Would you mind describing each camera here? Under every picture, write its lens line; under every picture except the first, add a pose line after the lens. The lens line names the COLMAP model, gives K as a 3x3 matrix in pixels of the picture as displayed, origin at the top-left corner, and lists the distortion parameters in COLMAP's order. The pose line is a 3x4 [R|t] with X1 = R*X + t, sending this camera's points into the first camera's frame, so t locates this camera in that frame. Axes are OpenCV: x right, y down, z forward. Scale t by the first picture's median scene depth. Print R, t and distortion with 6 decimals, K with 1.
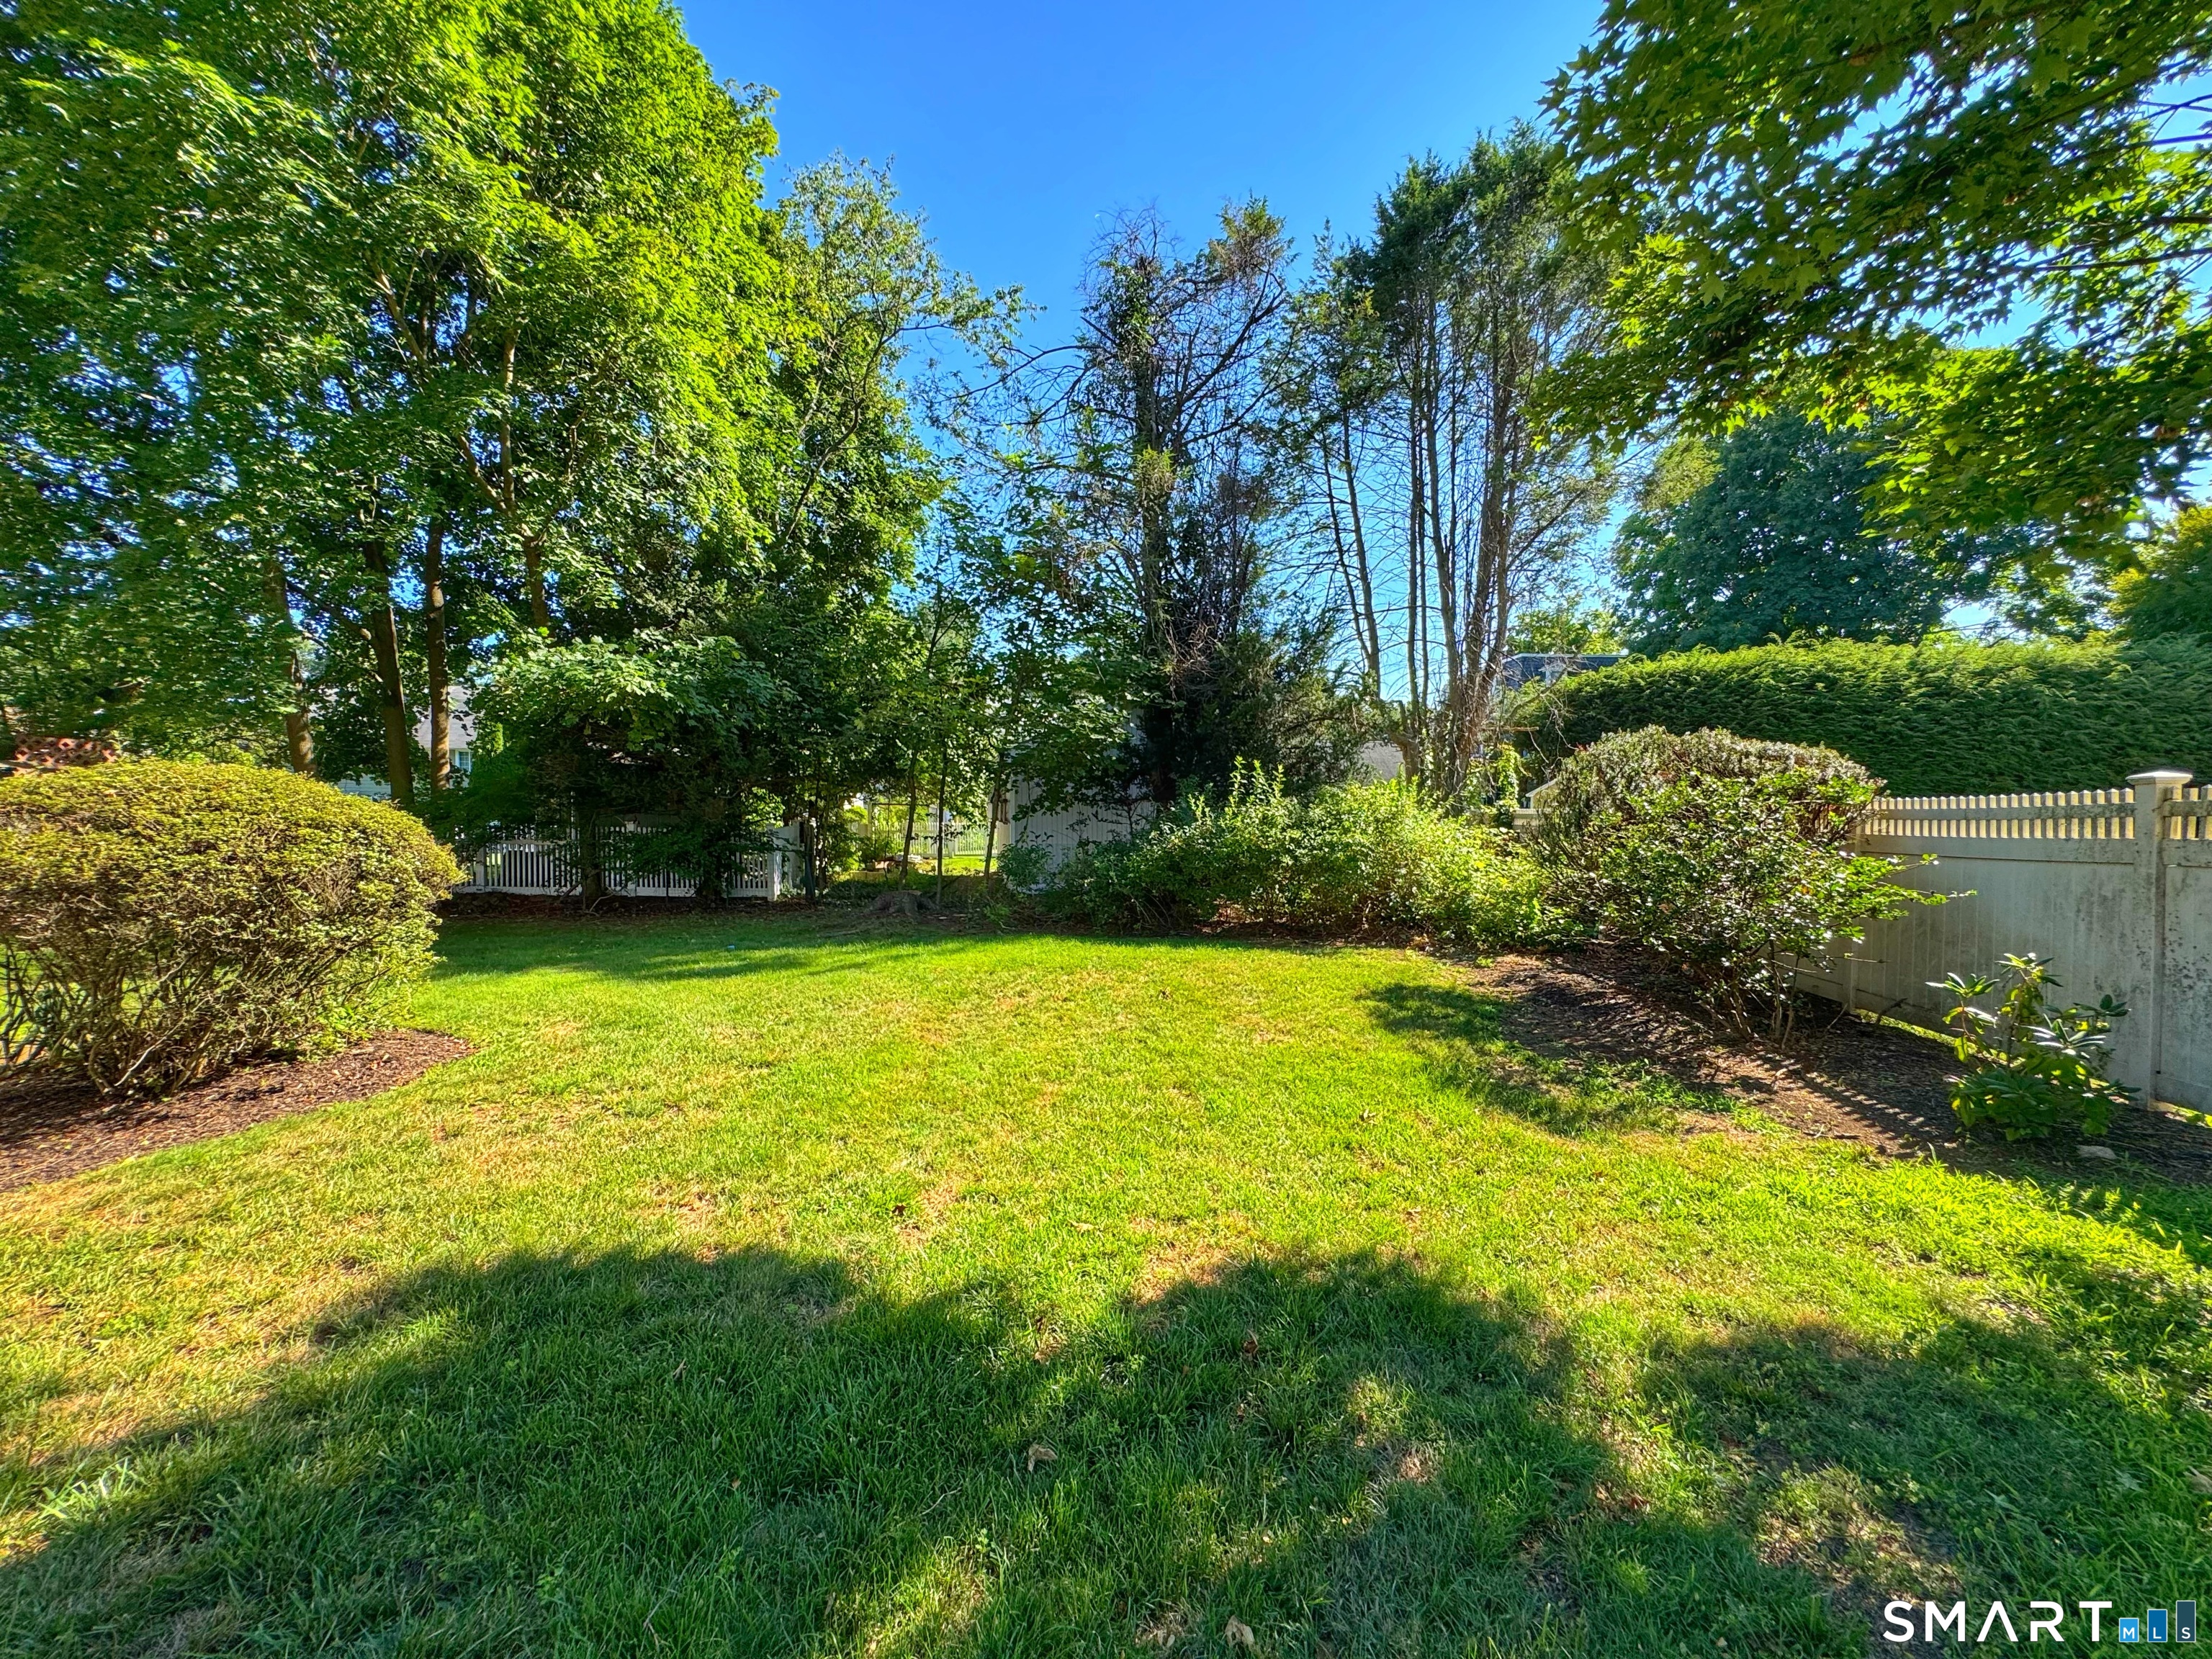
lens RADIAL K [[882.6, 0, 1105.0], [0, 882.6, 831.6], [0, 0, 1]] dist [-0.001618, 0.000108]
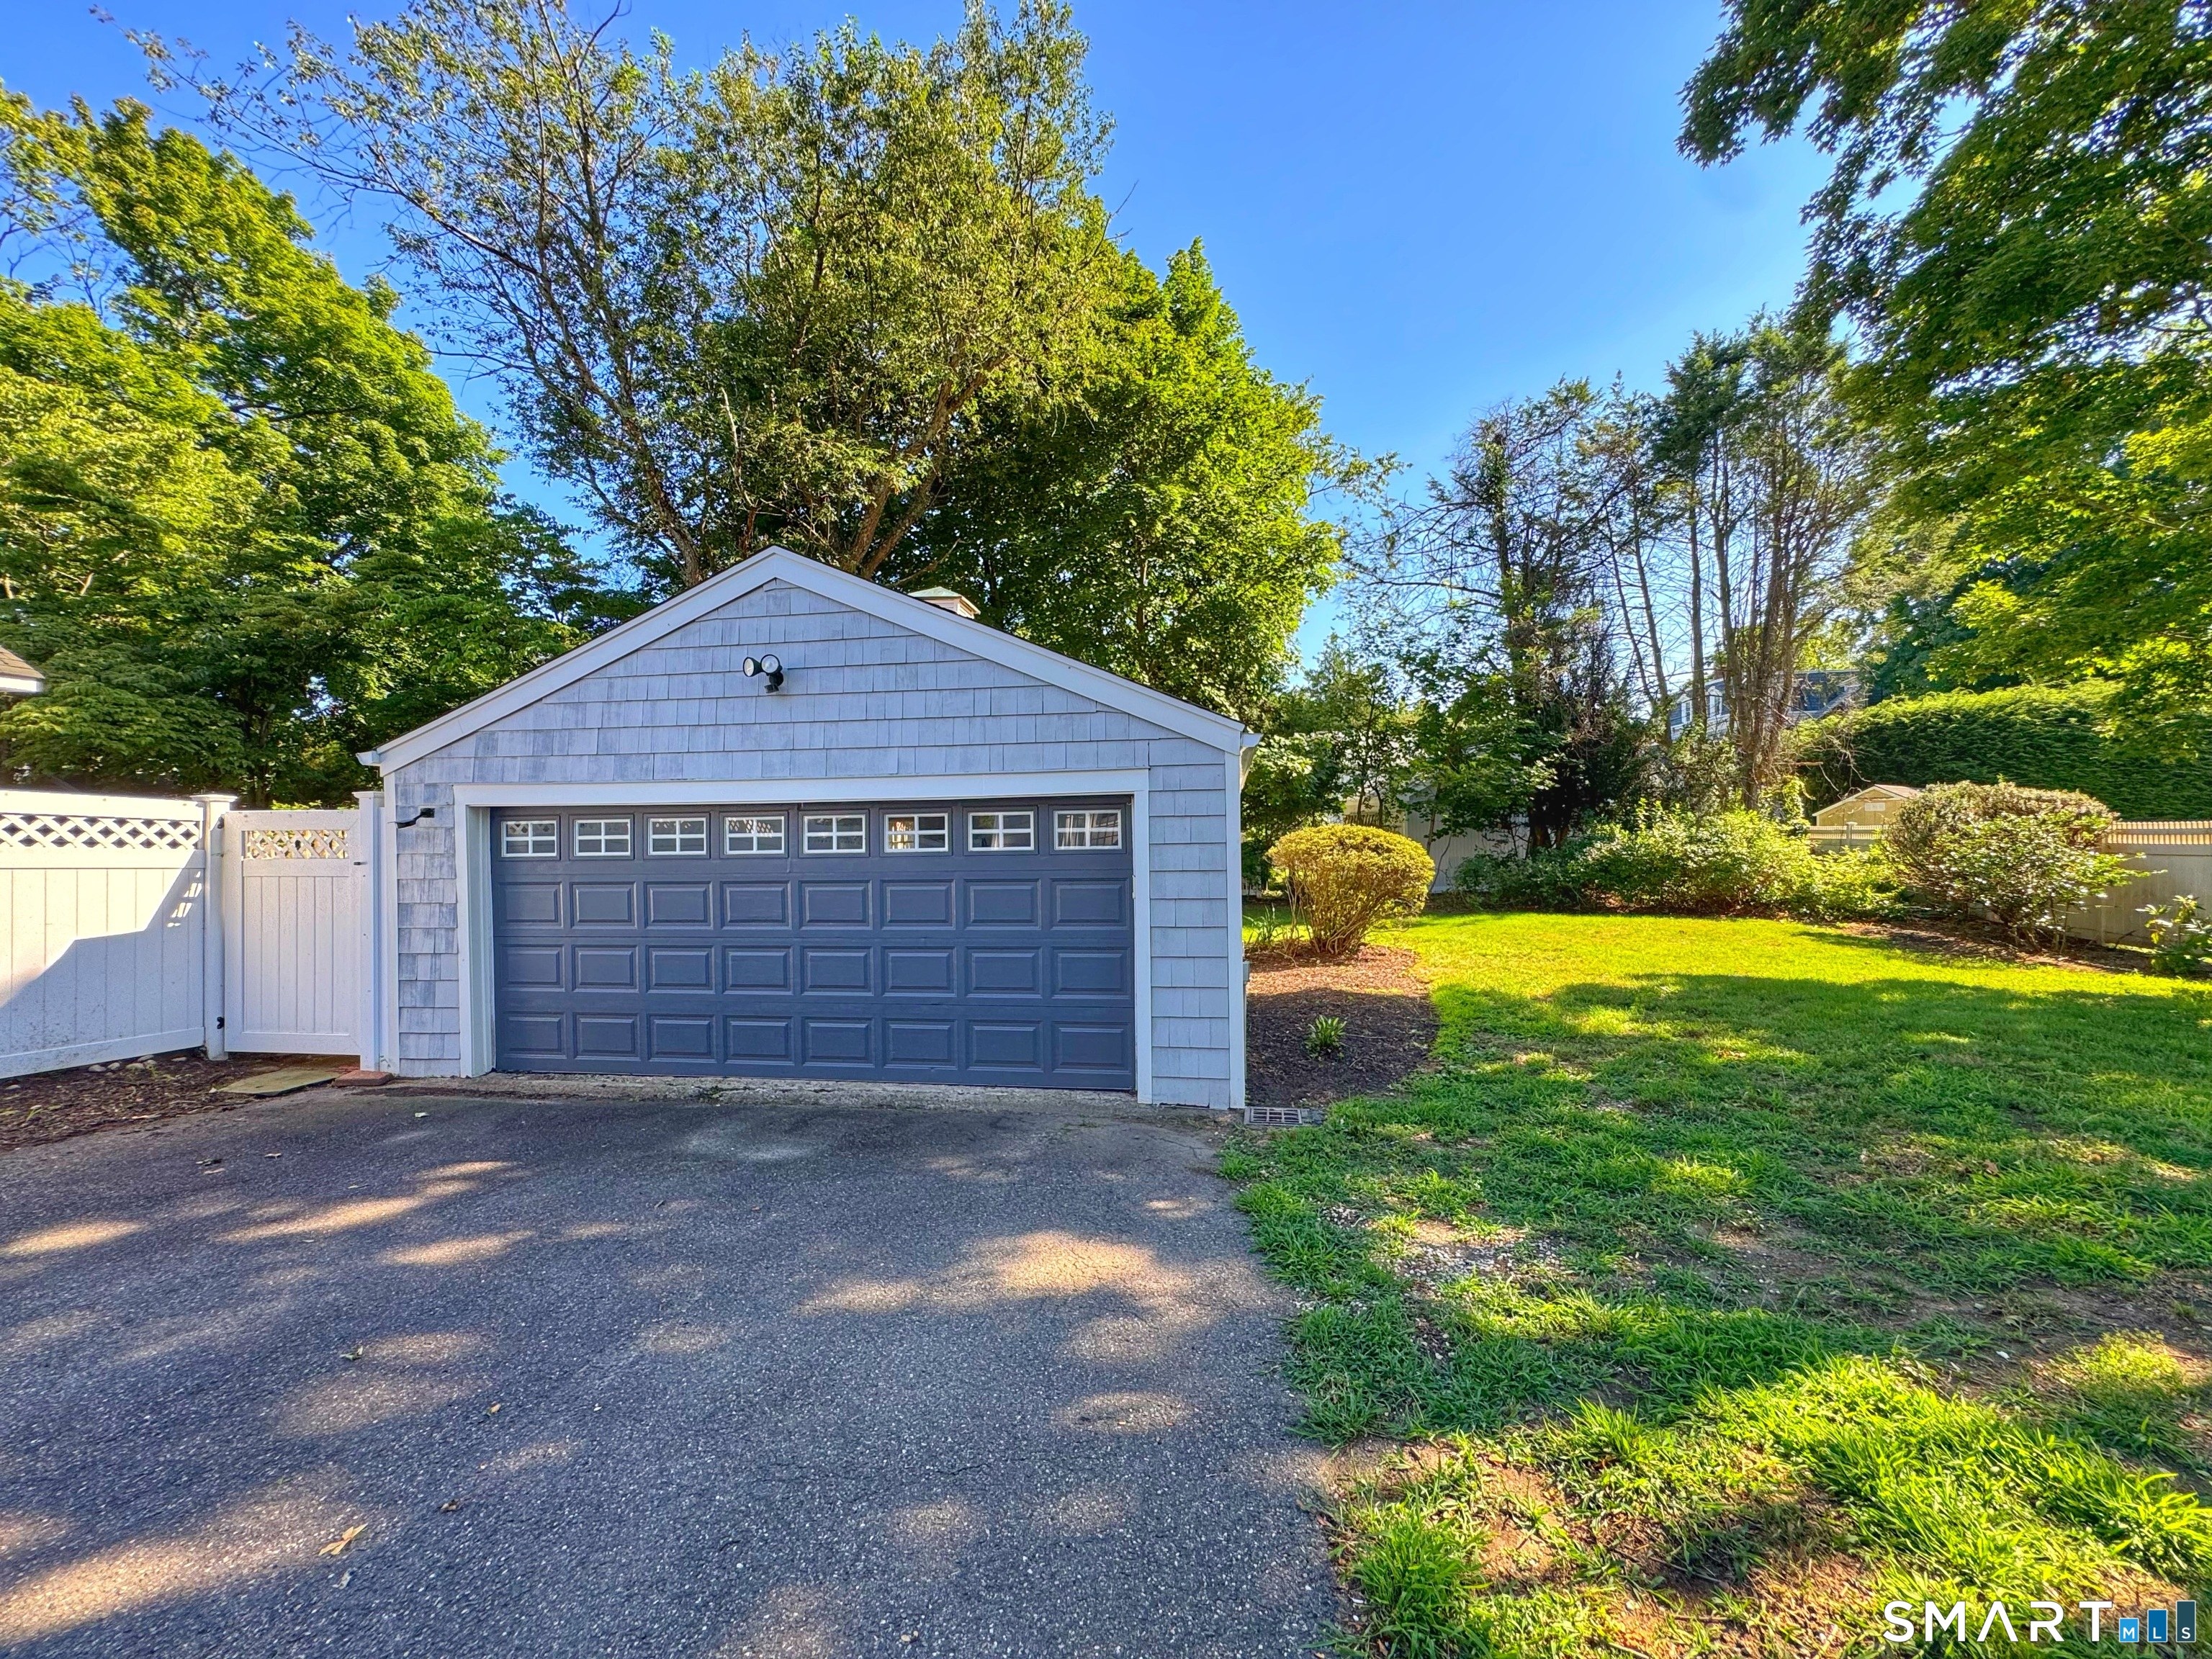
lens RADIAL K [[882.6, 0, 1106.8], [0, 882.6, 830.2], [0, 0, 1]] dist [-0.001618, 0.000108]
pose [[0.988414, -0.017623, -0.150755, -0.588262], [0.014456, 0.999652, -0.022078, -0.008328], [0.151092, 0.019643, 0.988325, -0.722054]]
